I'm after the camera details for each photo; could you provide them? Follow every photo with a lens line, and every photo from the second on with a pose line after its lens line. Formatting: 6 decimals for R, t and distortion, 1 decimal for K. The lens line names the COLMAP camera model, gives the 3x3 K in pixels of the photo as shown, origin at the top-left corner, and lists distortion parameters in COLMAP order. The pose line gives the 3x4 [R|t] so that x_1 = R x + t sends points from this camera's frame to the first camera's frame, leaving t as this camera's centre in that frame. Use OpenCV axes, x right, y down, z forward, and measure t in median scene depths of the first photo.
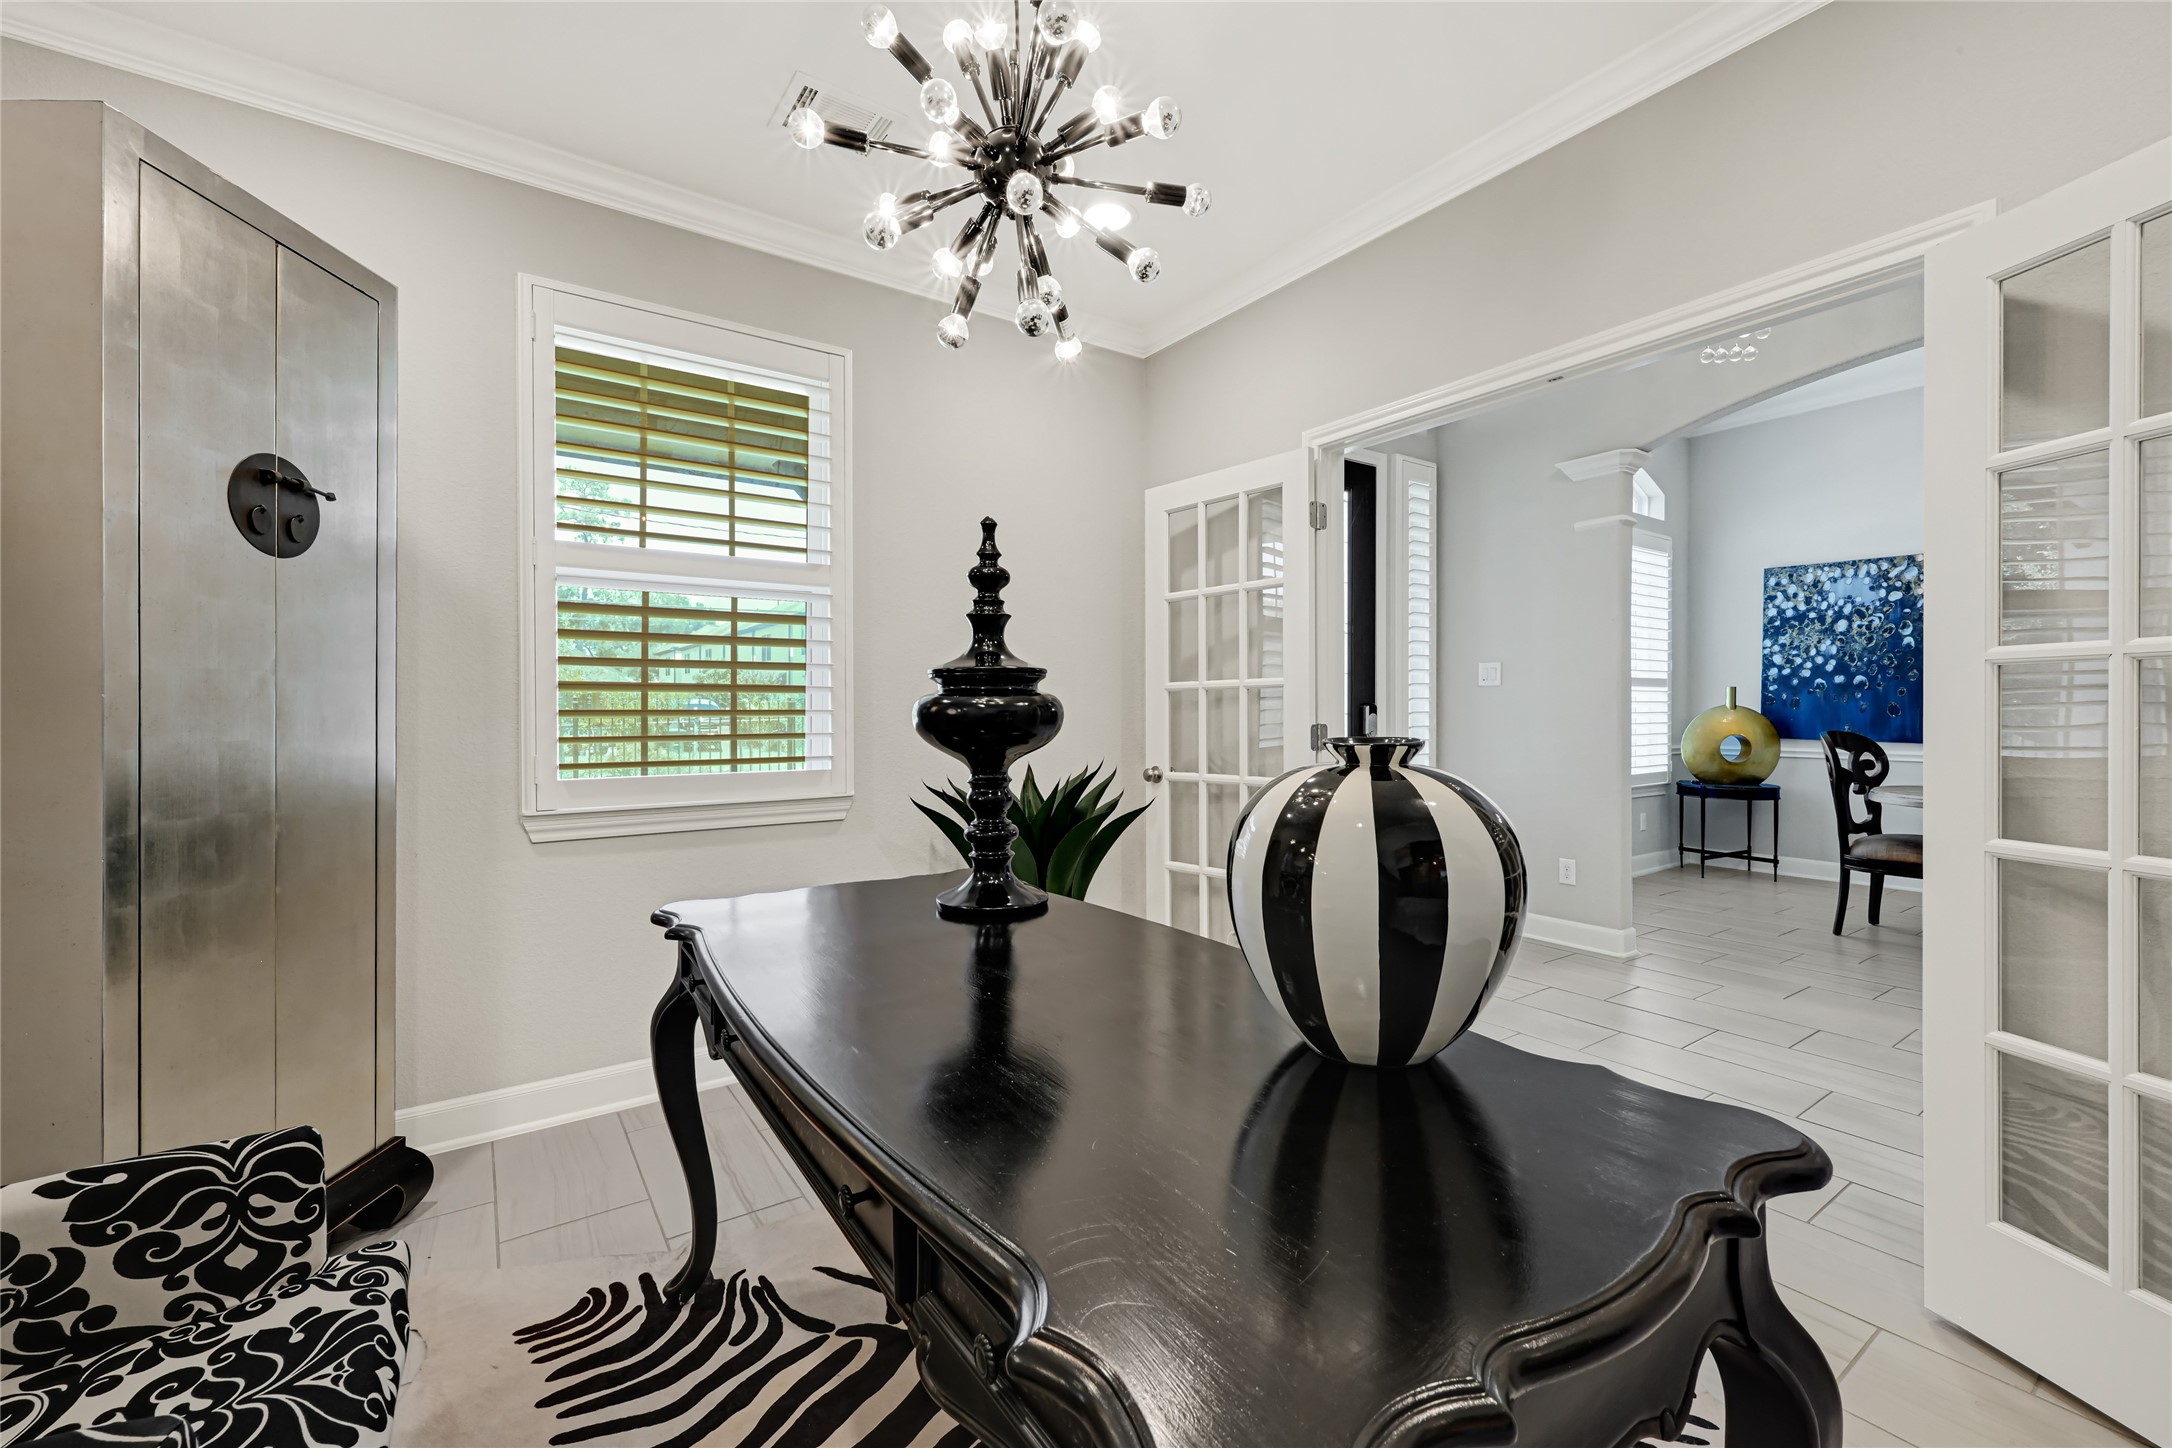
lens RADIAL K [[891.9, 0, 1079.0], [0, 891.9, 712.9], [0, 0, 1]] dist [-0.001070, 0.001078]
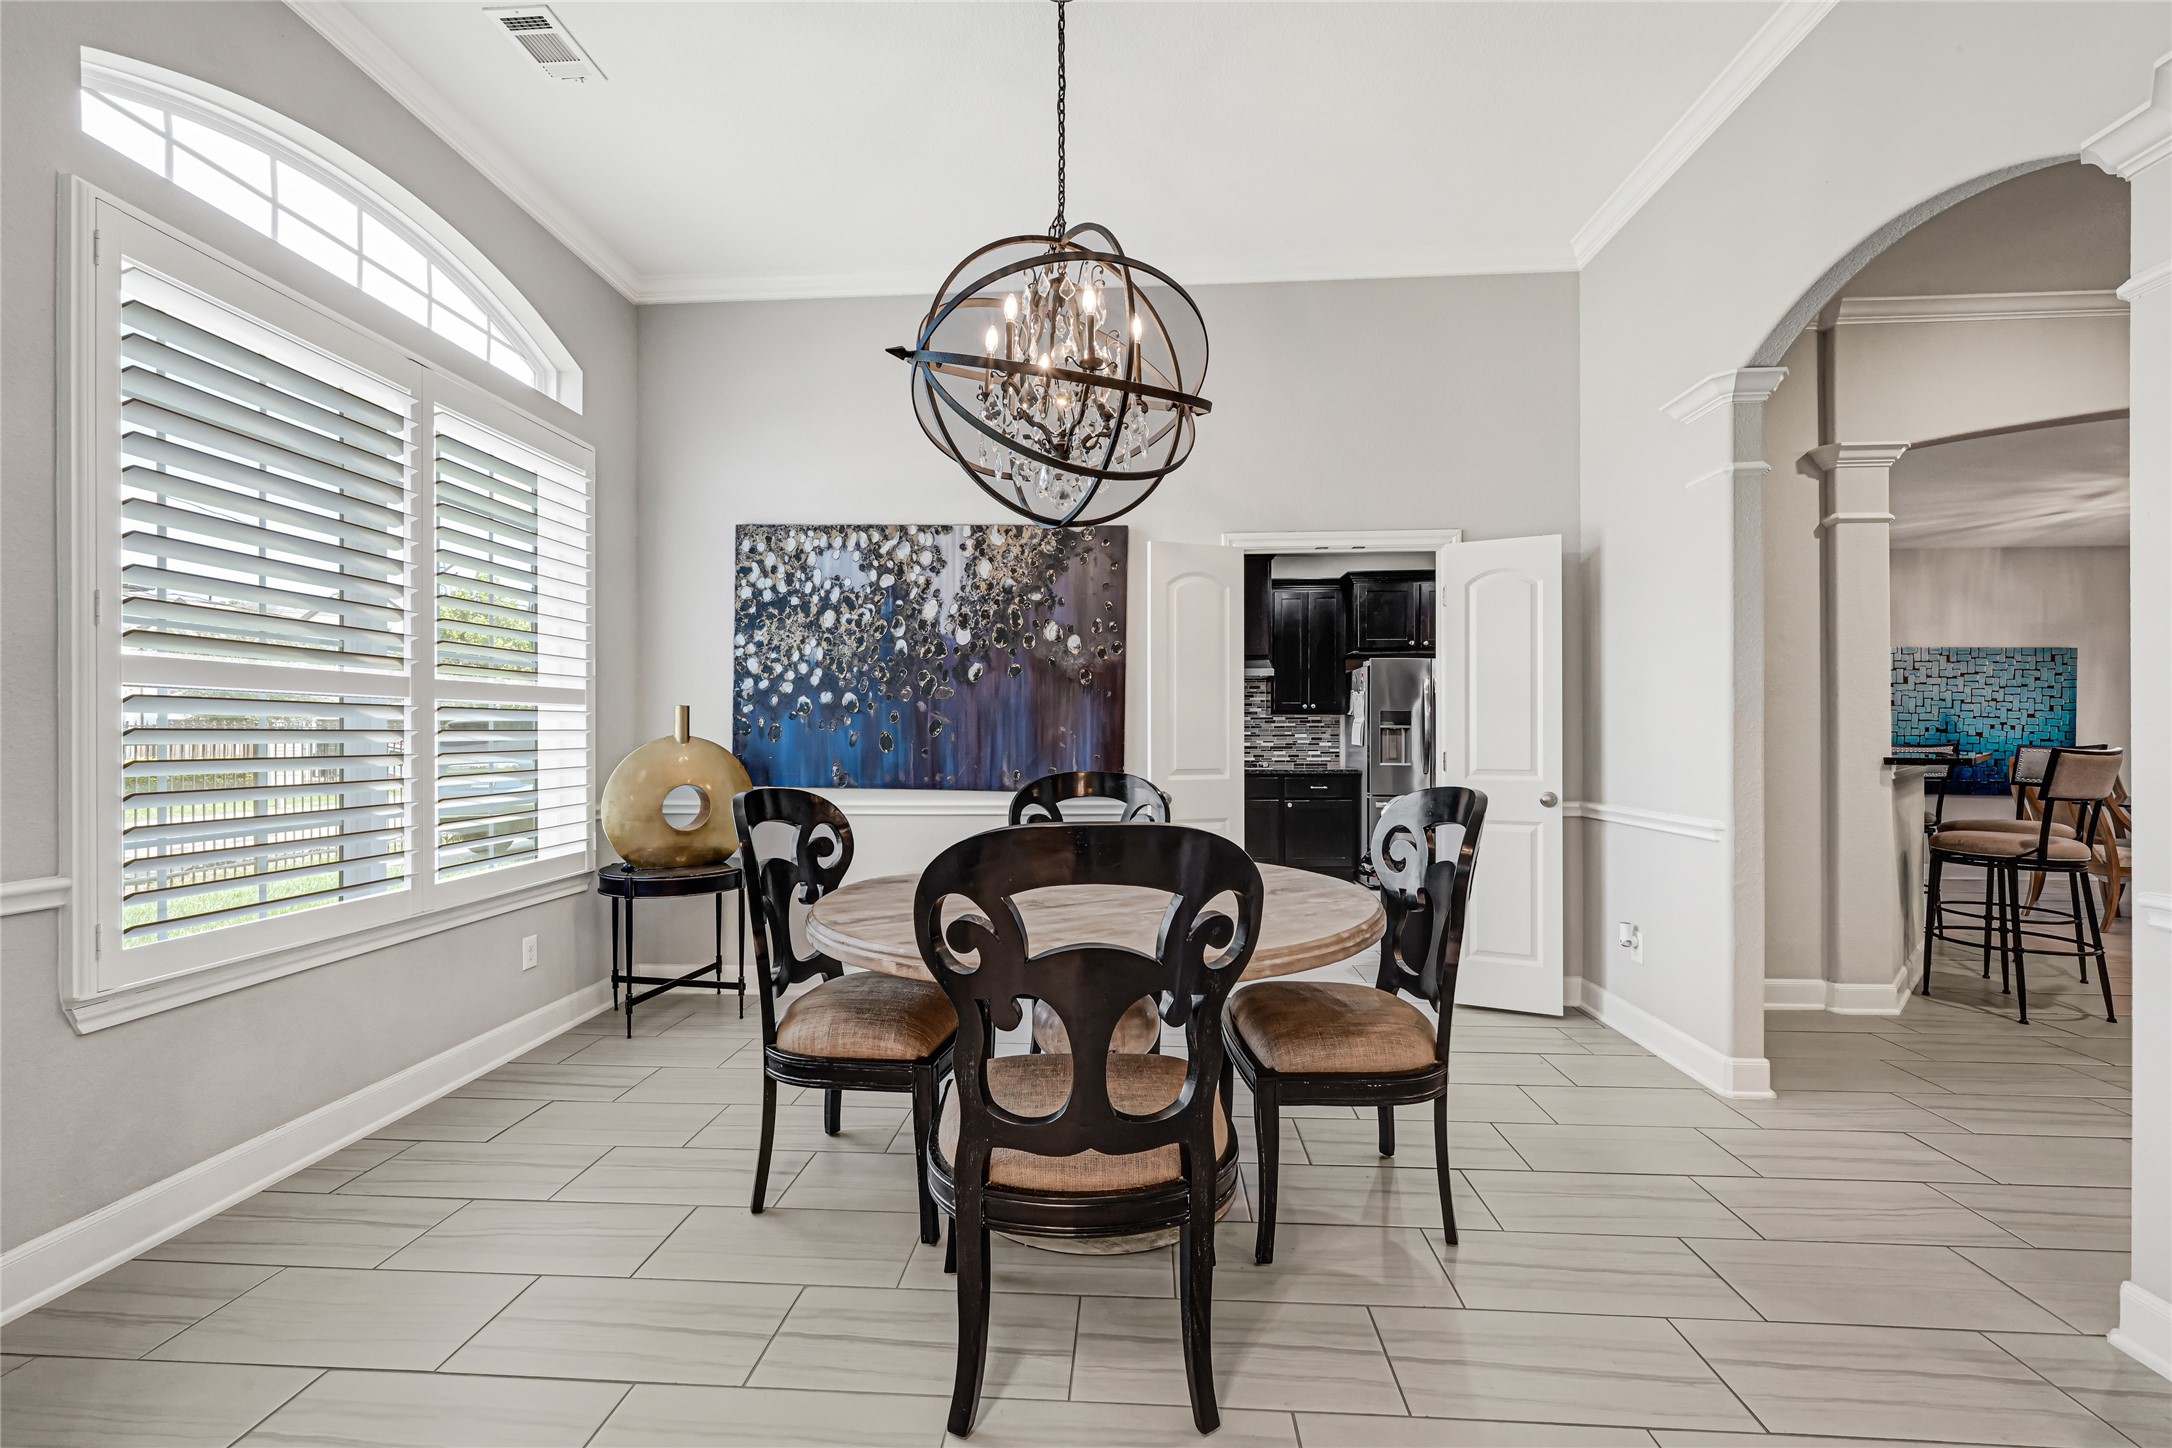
lens RADIAL K [[891.9, 0, 1080.0], [0, 891.9, 730.0], [0, 0, 1]] dist [-0.001070, 0.001078]
pose [[0.623351, 0.000990, 0.781942, 0.436650], [0.006795, 0.999955, -0.006683, -0.007126], [-0.781913, 0.009479, 0.623316, 0.420630]]
